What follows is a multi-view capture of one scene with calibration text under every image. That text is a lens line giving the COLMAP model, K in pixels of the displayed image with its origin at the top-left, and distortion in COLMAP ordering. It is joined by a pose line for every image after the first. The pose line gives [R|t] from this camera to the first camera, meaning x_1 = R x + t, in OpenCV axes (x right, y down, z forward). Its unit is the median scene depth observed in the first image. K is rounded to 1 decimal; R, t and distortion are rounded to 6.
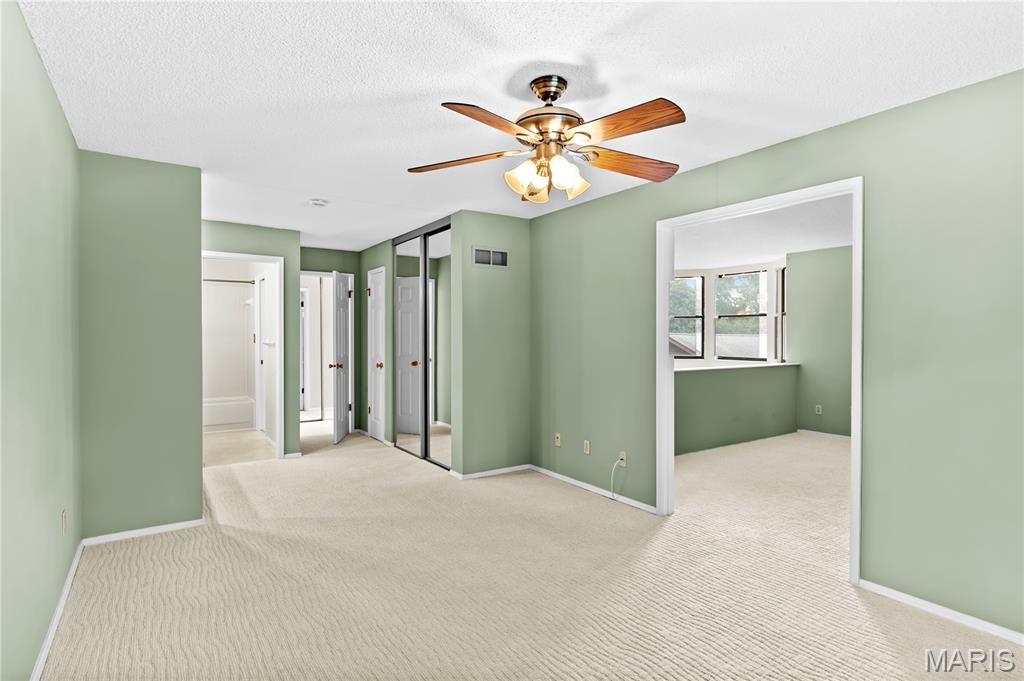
lens RADIAL K [[543.1, 0, 513.4], [0, 543.1, 340.7], [0, 0, 1]] dist [-0.003178, -0.000074]
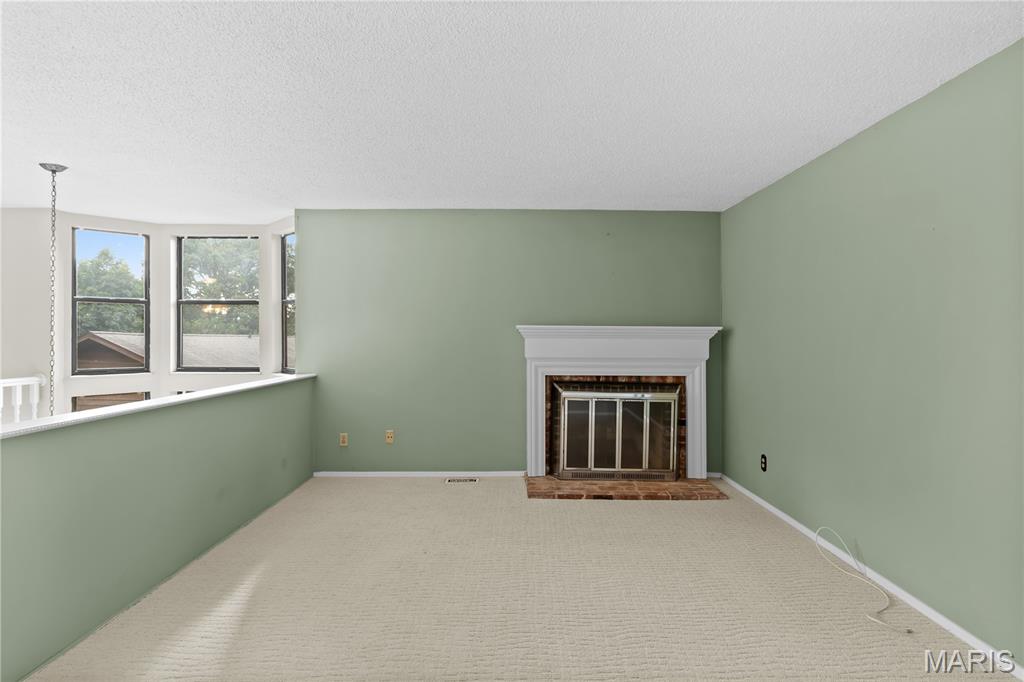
lens RADIAL K [[497.7, 0, 521.8], [0, 497.7, 336.3], [0, 0, 1]] dist [0.000040, -0.000053]
pose [[0.564266, -0.005155, 0.825577, 0.131668], [0.012447, 0.999920, -0.002263, -0.000465], [-0.825499, 0.011552, 0.564285, 0.358849]]
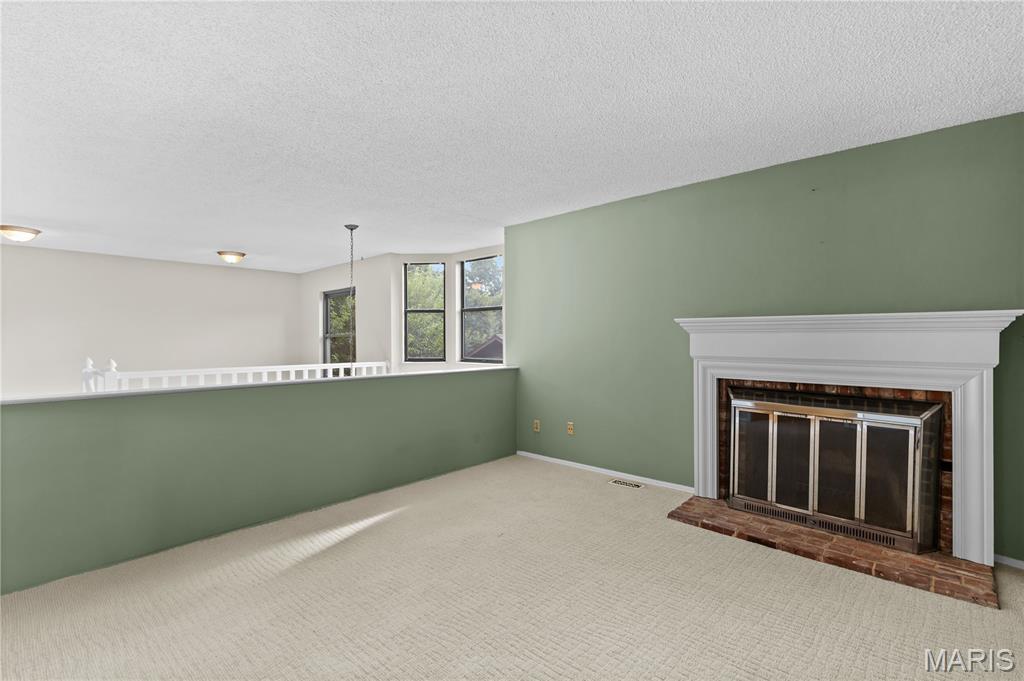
lens RADIAL K [[471.8, 0, 515.7], [0, 471.8, 342.9], [0, 0, 1]] dist [0.001560, -0.000499]
pose [[0.977095, -0.011091, 0.212516, 0.309801], [0.011677, 0.999931, -0.001505, 0.007089], [-0.212484, 0.003953, 0.977156, 0.274095]]
